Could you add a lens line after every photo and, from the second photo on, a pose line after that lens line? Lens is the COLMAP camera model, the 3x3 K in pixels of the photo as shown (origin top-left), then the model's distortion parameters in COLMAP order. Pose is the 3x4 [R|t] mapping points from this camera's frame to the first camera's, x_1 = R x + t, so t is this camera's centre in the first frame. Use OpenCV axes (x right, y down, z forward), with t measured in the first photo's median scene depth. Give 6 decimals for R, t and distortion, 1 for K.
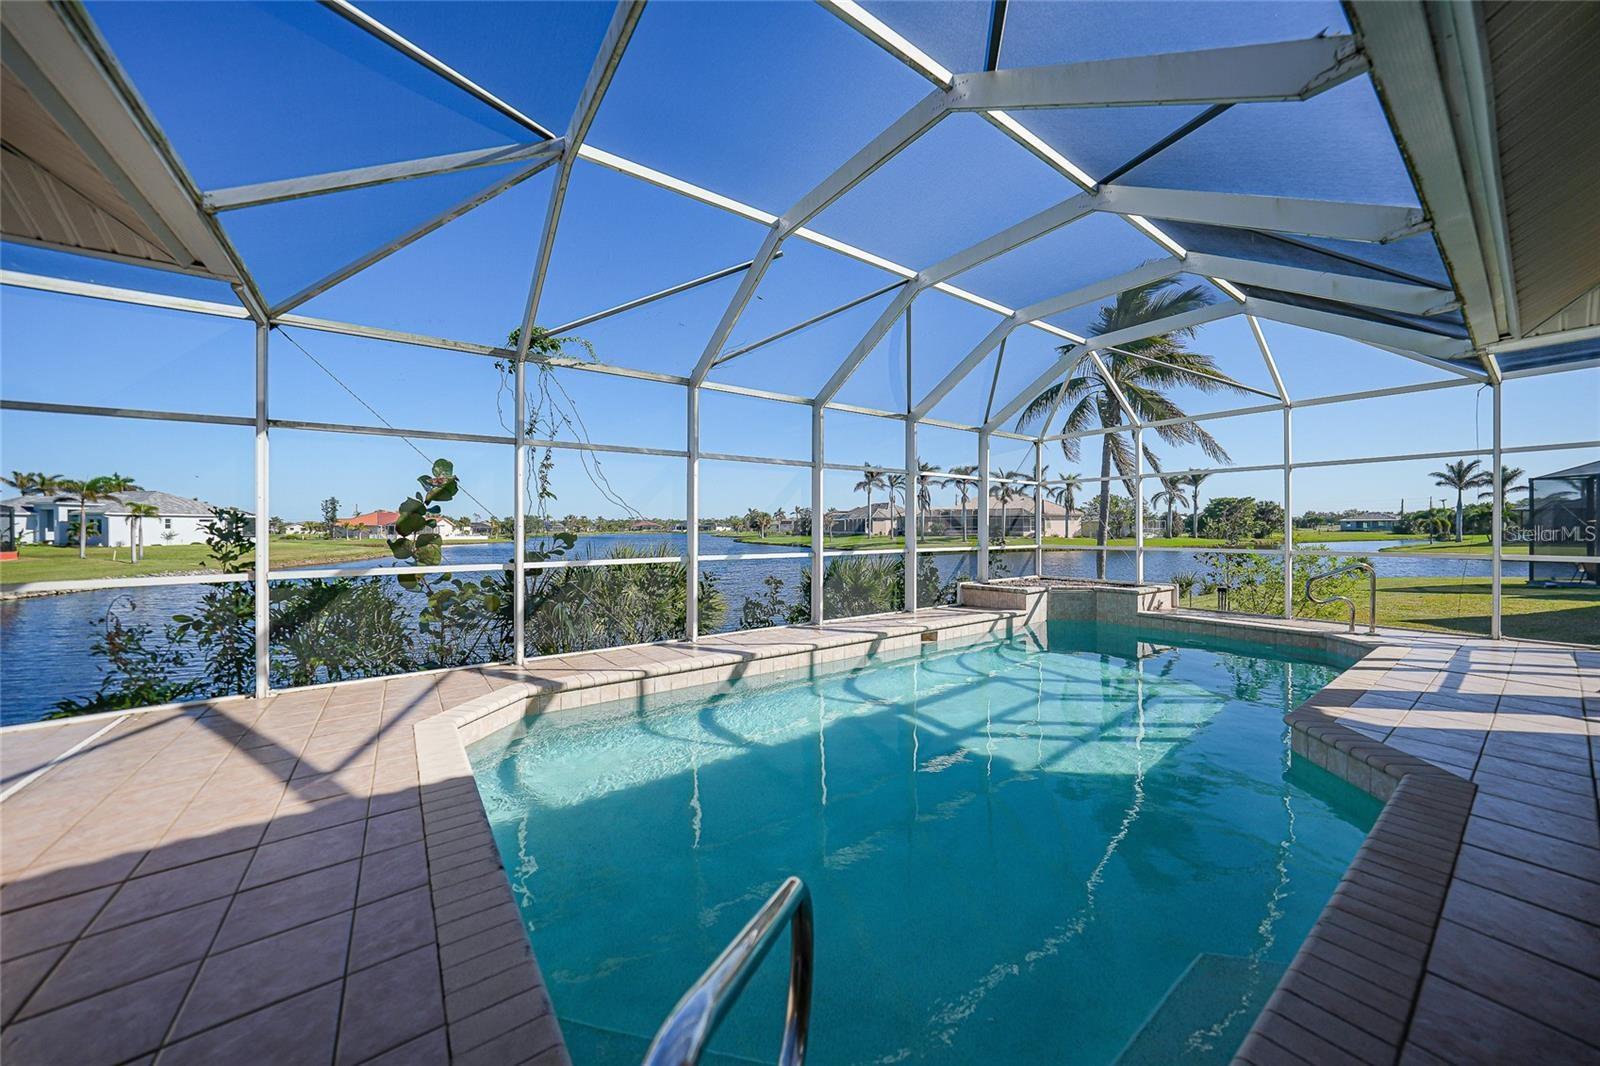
lens RADIAL K [[559.1, 0, 811.6], [0, 559.1, 533.0], [0, 0, 1]] dist [-0.012329, 0.000812]
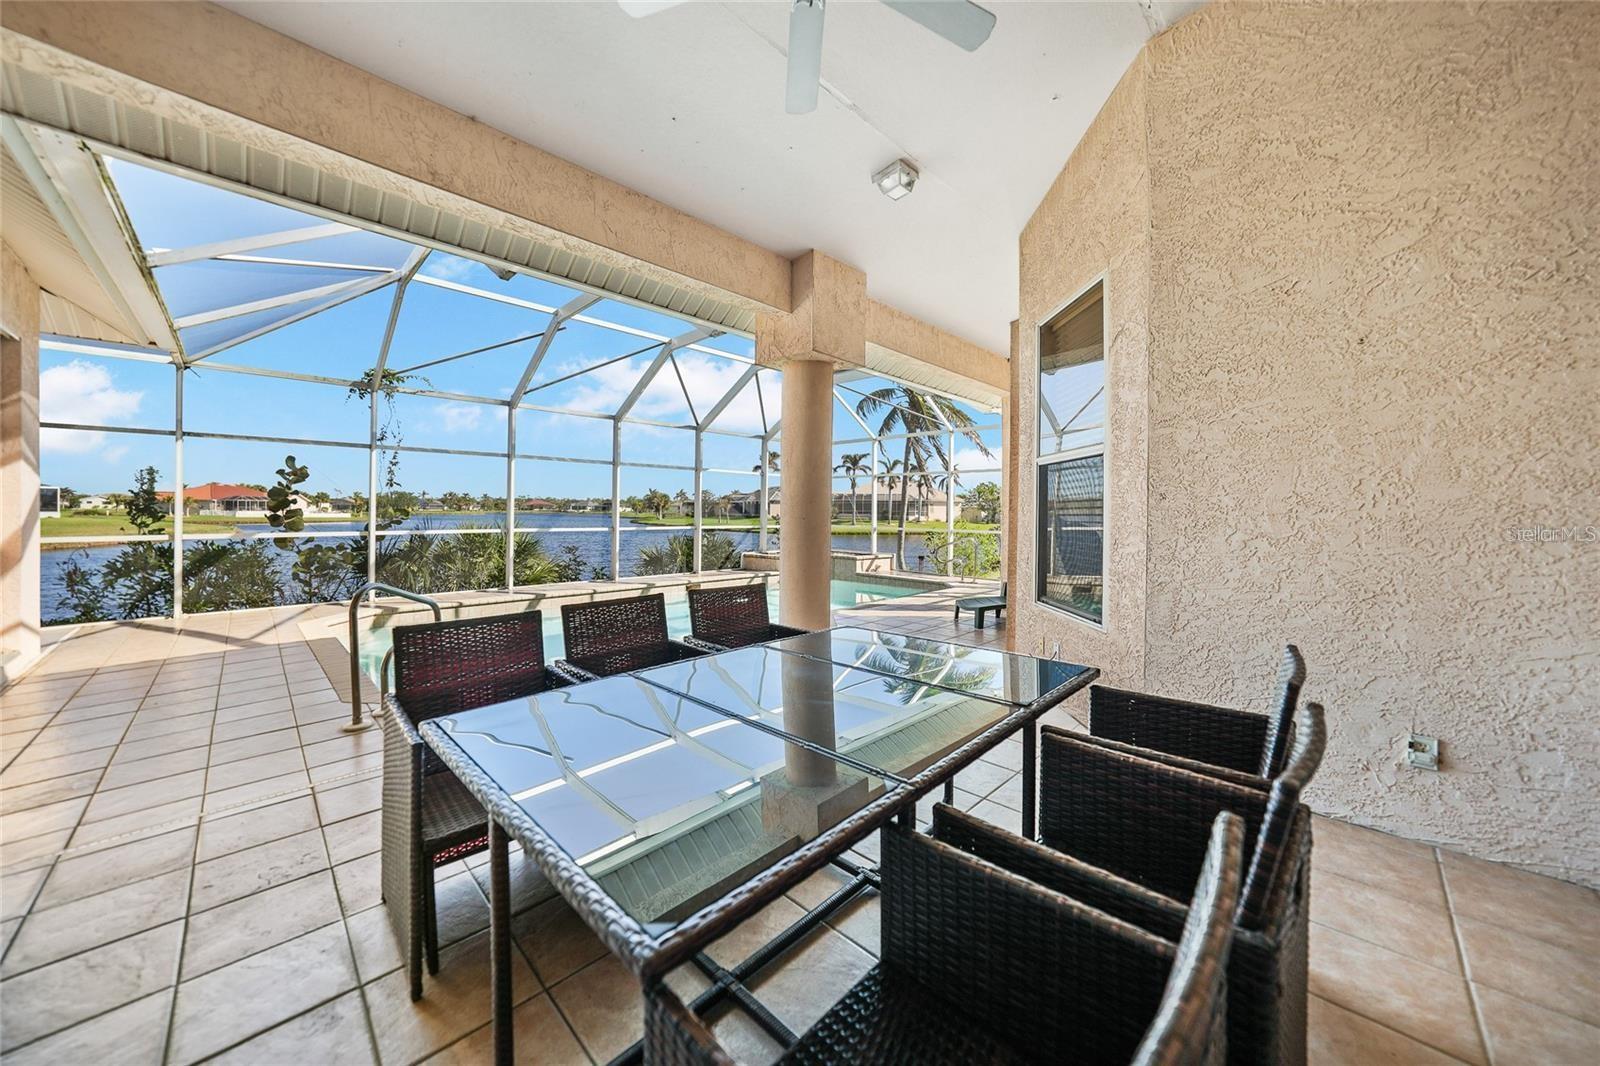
lens RADIAL K [[559.1, 0, 805.9], [0, 559.1, 516.5], [0, 0, 1]] dist [-0.012329, 0.000812]
pose [[0.987049, 0.012297, 0.159949, 0.234343], [-0.012588, 0.999920, 0.000808, 0.000674], [-0.159926, -0.002811, 0.987125, -0.393660]]
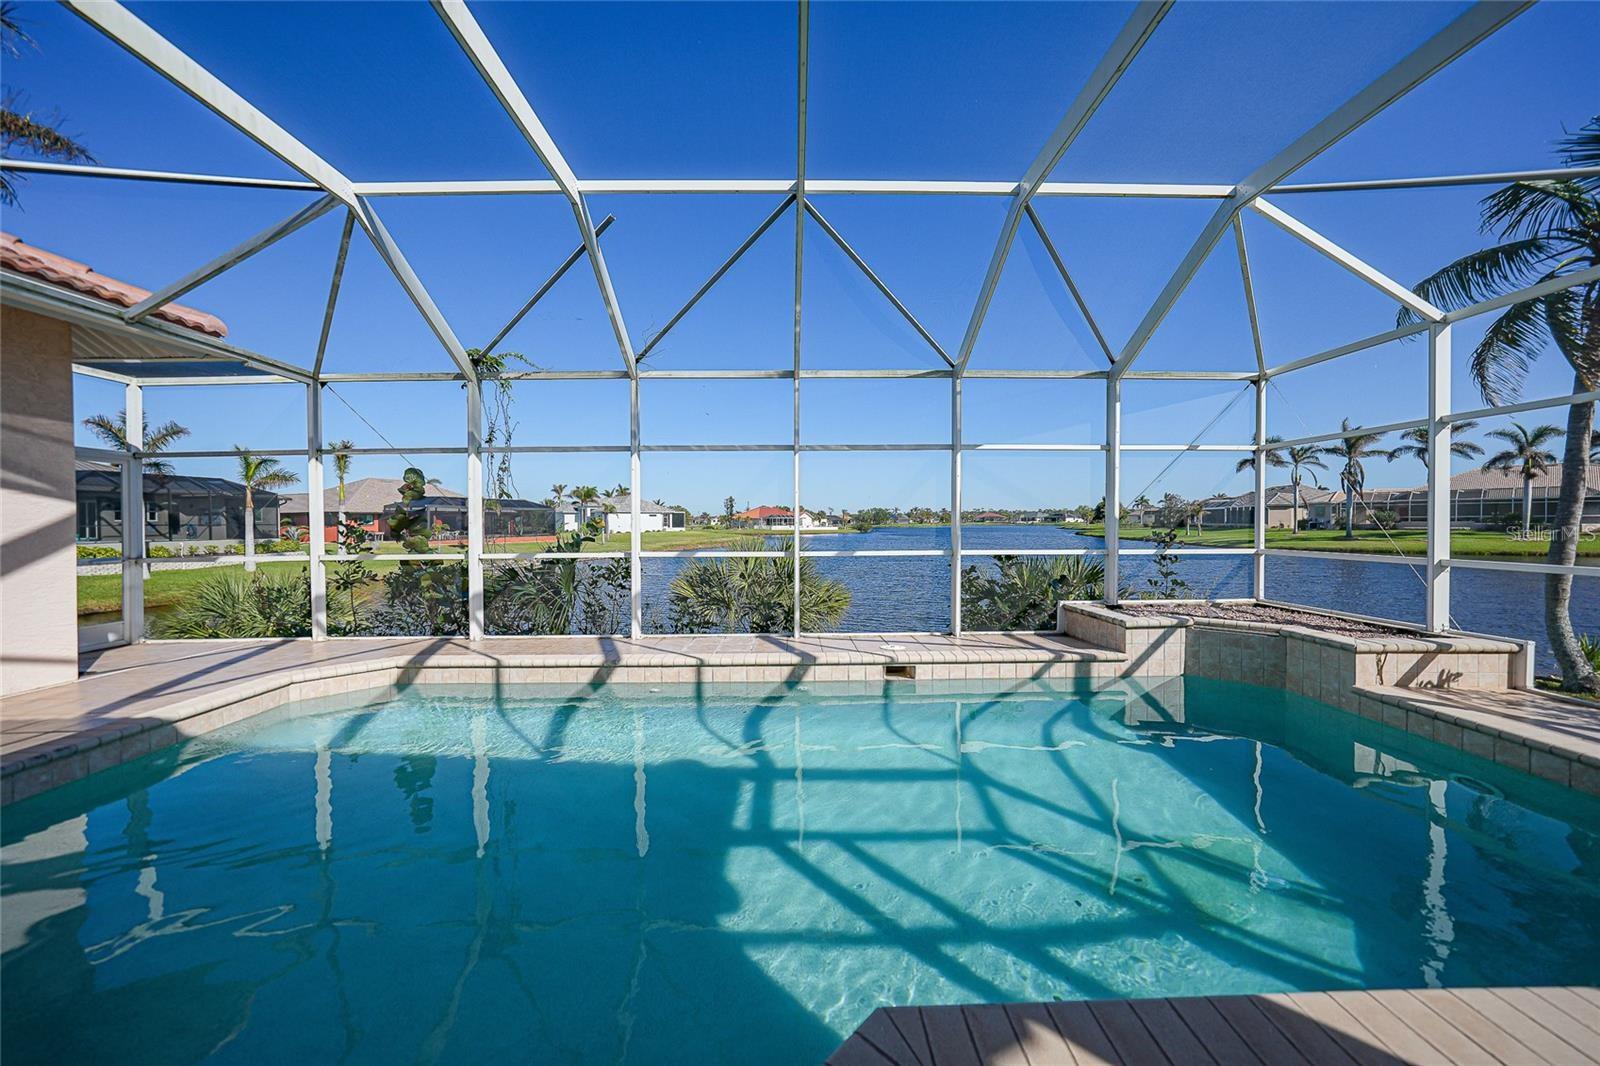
lens RADIAL K [[559.1, 0, 794.5], [0, 559.1, 529.9], [0, 0, 1]] dist [-0.012329, 0.000812]
pose [[0.814294, 0.007588, -0.580404, 0.468144], [-0.002119, 0.999947, 0.010100, -0.006360], [0.580449, -0.006995, 0.814266, 0.291649]]
